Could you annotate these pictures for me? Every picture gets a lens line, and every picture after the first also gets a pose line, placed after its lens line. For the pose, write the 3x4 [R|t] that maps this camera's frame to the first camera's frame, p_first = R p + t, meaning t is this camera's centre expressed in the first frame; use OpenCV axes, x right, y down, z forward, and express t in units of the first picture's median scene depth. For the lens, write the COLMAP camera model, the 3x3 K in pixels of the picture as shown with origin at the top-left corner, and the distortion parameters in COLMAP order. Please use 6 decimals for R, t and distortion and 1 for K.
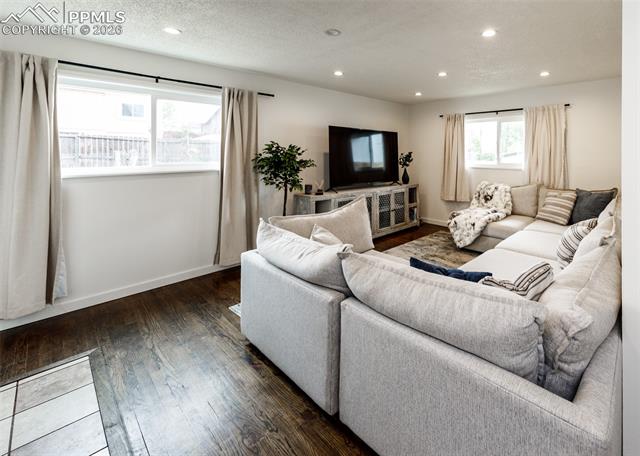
lens RADIAL K [[290.3, 0, 380.2], [0, 290.3, 155.2], [0, 0, 1]] dist [0.000427, 0.000110]
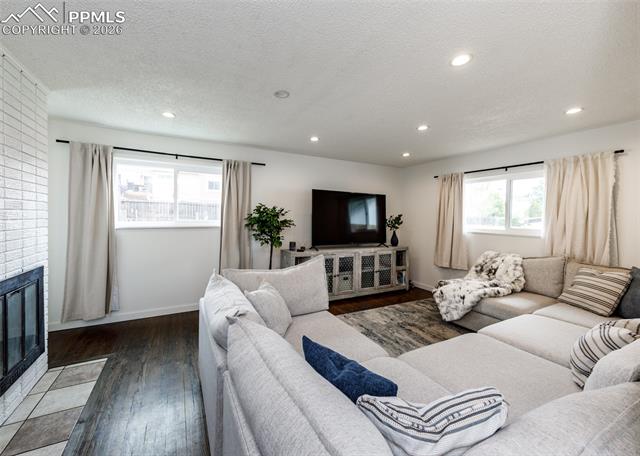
lens RADIAL K [[246.0, 0, 296.7], [0, 246.0, 218.8], [0, 0, 1]] dist [0.005440, -0.002061]
pose [[0.929405, 0.017915, -0.368626, 0.125468], [-0.016251, 0.999839, 0.007619, 0.004655], [0.368703, -0.001091, 0.929547, 0.125311]]
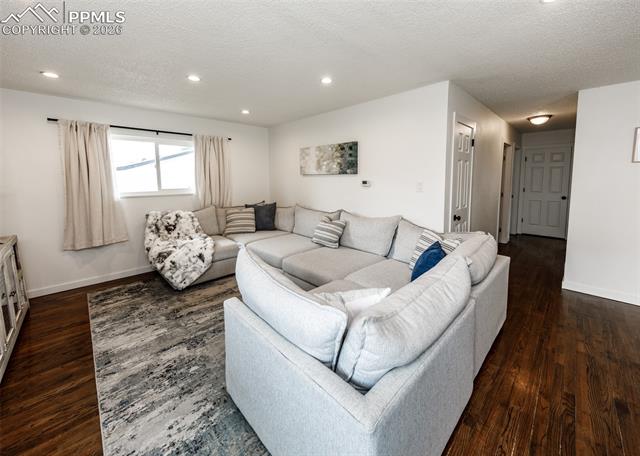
lens RADIAL K [[246.0, 0, 323.7], [0, 246.0, 198.6], [0, 0, 1]] dist [0.005440, -0.002061]
pose [[0.056105, -0.086525, 0.994669, -0.424631], [0.012056, 0.996224, 0.085980, -0.006054], [-0.998352, 0.007167, 0.056936, 0.561778]]
